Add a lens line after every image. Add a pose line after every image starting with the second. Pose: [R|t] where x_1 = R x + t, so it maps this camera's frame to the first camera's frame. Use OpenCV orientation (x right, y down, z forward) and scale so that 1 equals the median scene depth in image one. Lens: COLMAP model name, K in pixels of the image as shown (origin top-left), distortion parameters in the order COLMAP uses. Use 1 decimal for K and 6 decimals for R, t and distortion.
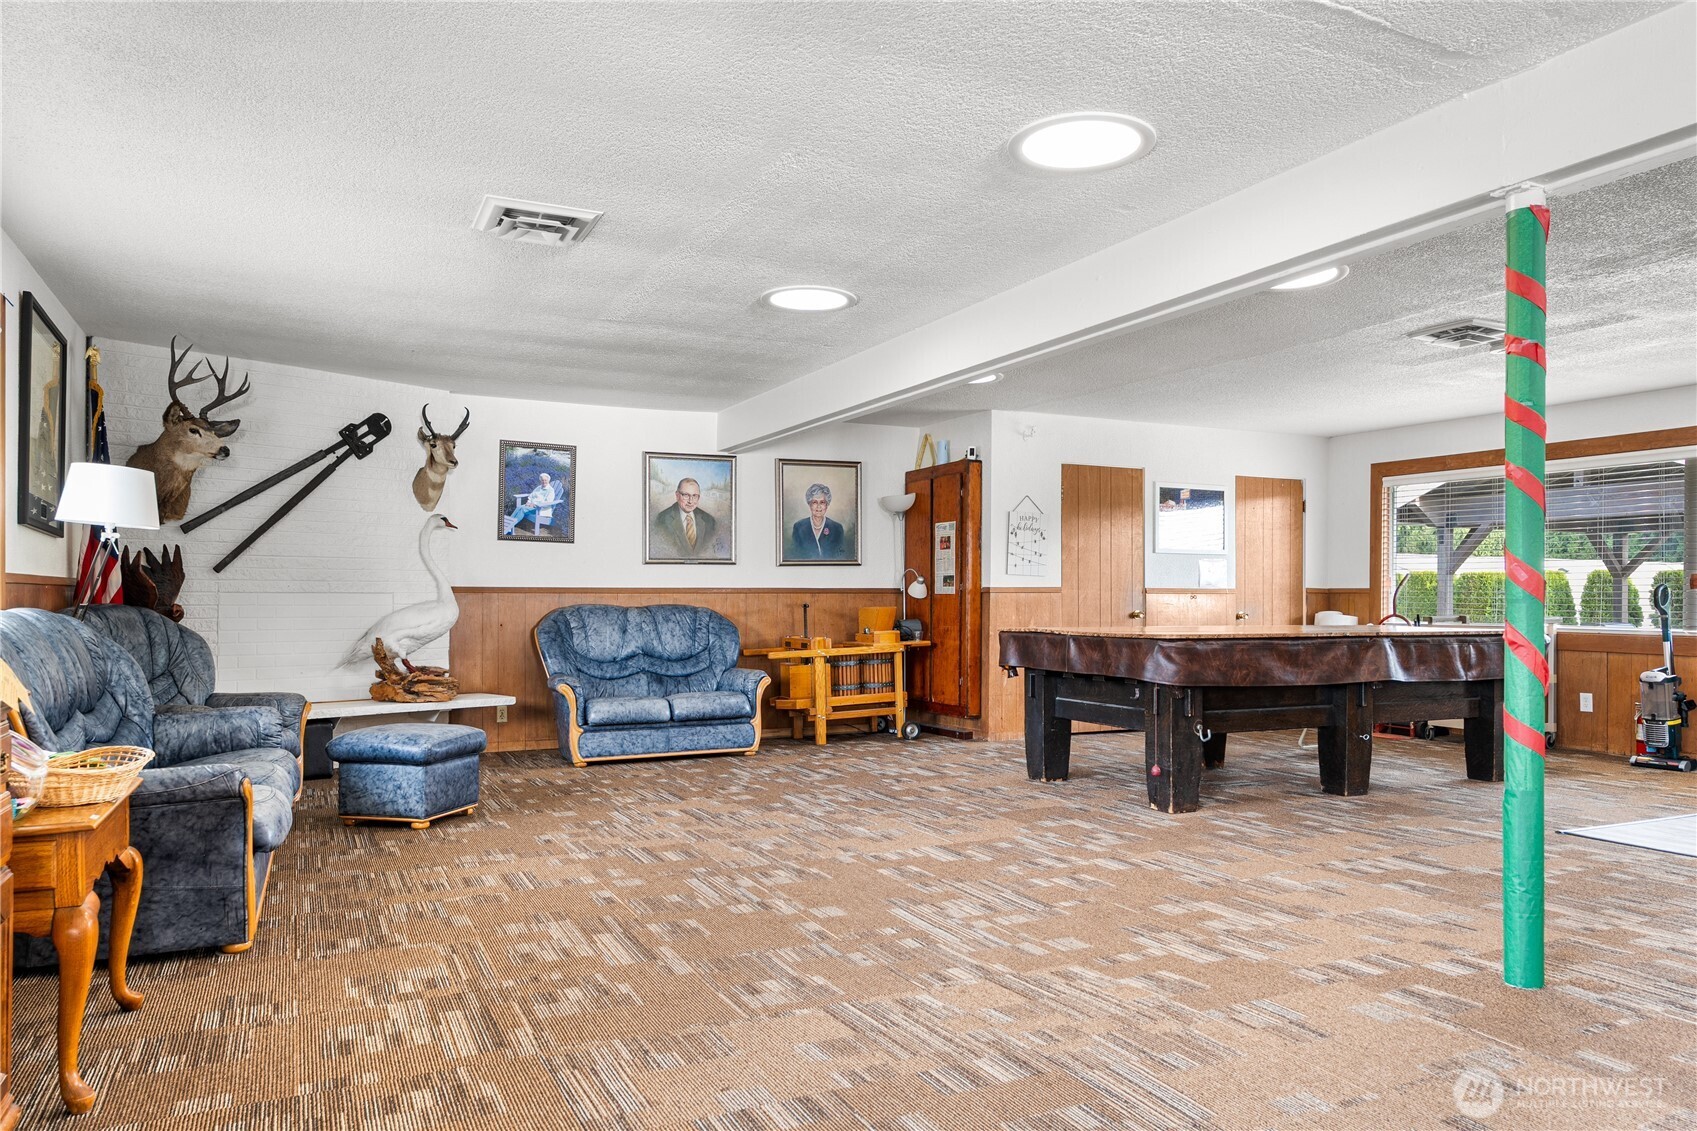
lens RADIAL K [[1144.9, 0, 848.5], [0, 1144.9, 565.5], [0, 0, 1]] dist [-0.002047, 0.000267]
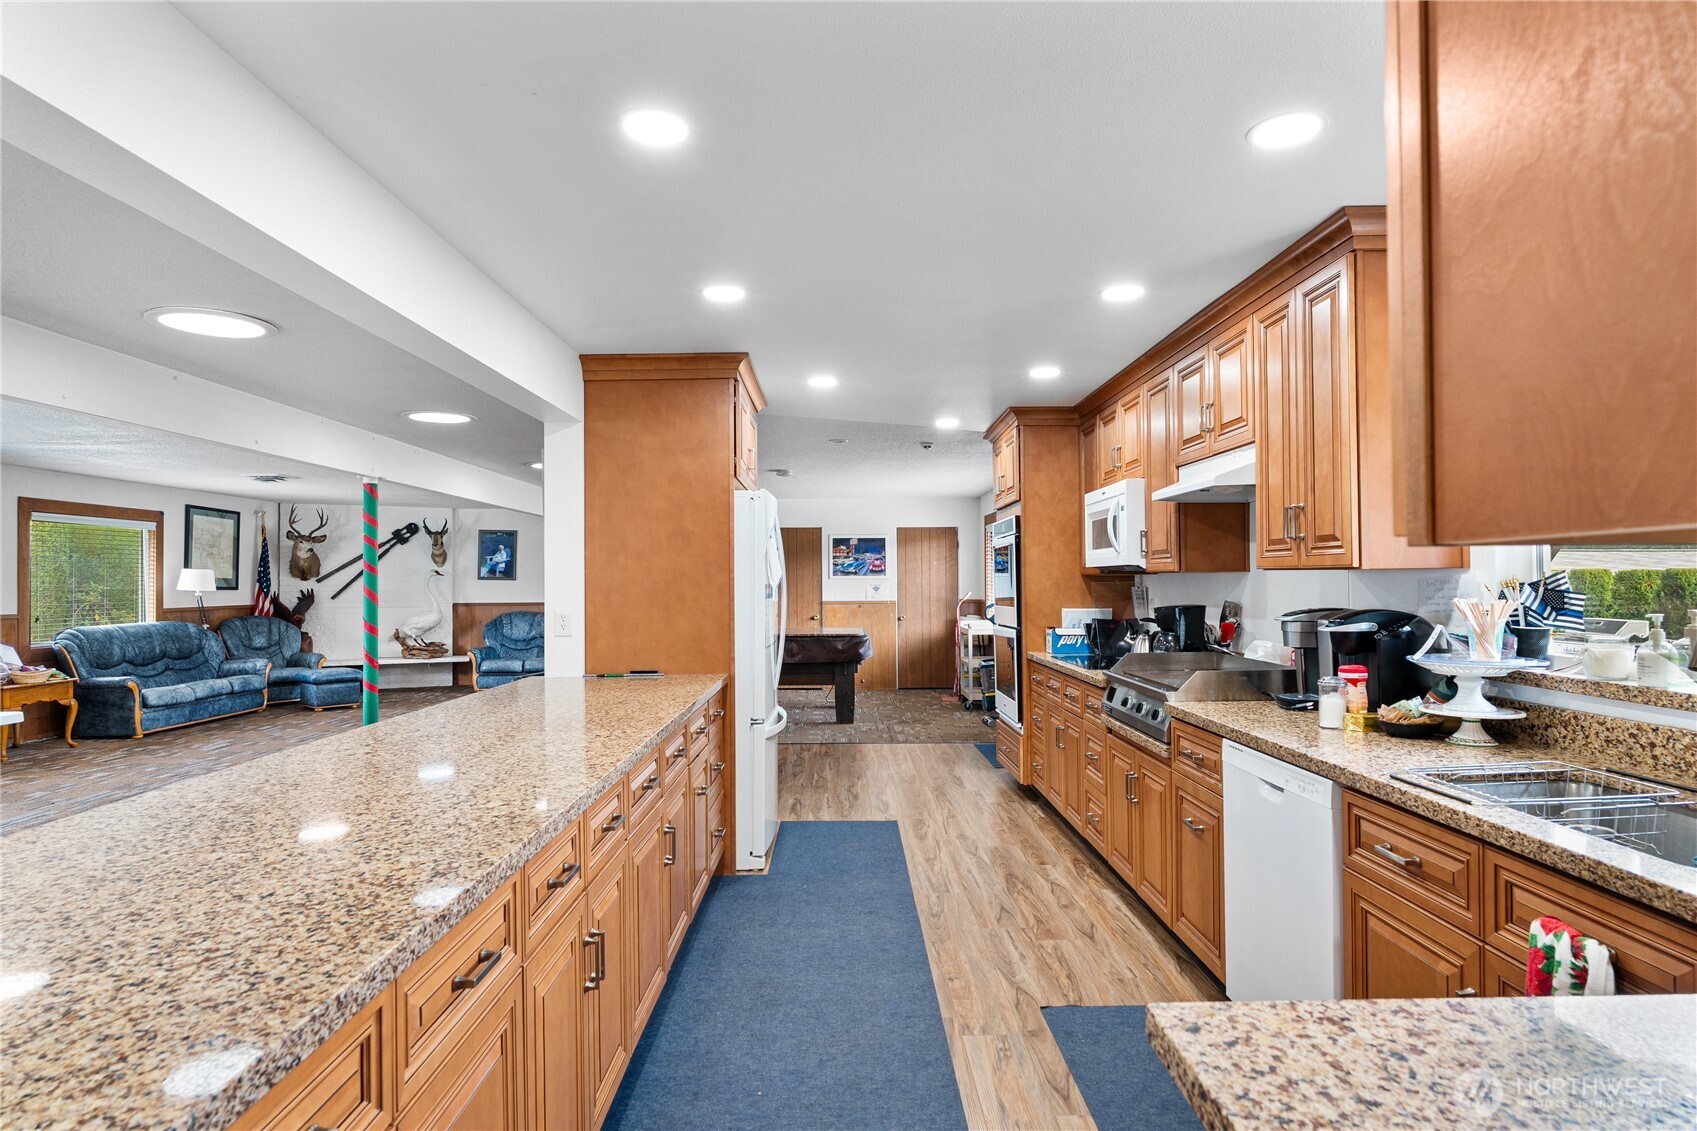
lens RADIAL K [[894.5, 0, 848.5], [0, 894.5, 565.5], [0, 0, 1]] dist [0.000325, 0.000062]
pose [[0.902585, -0.015513, -0.430231, 0.986589], [0.020020, 0.999782, 0.005951, -0.044531], [0.430045, -0.013984, 0.902699, -0.148097]]
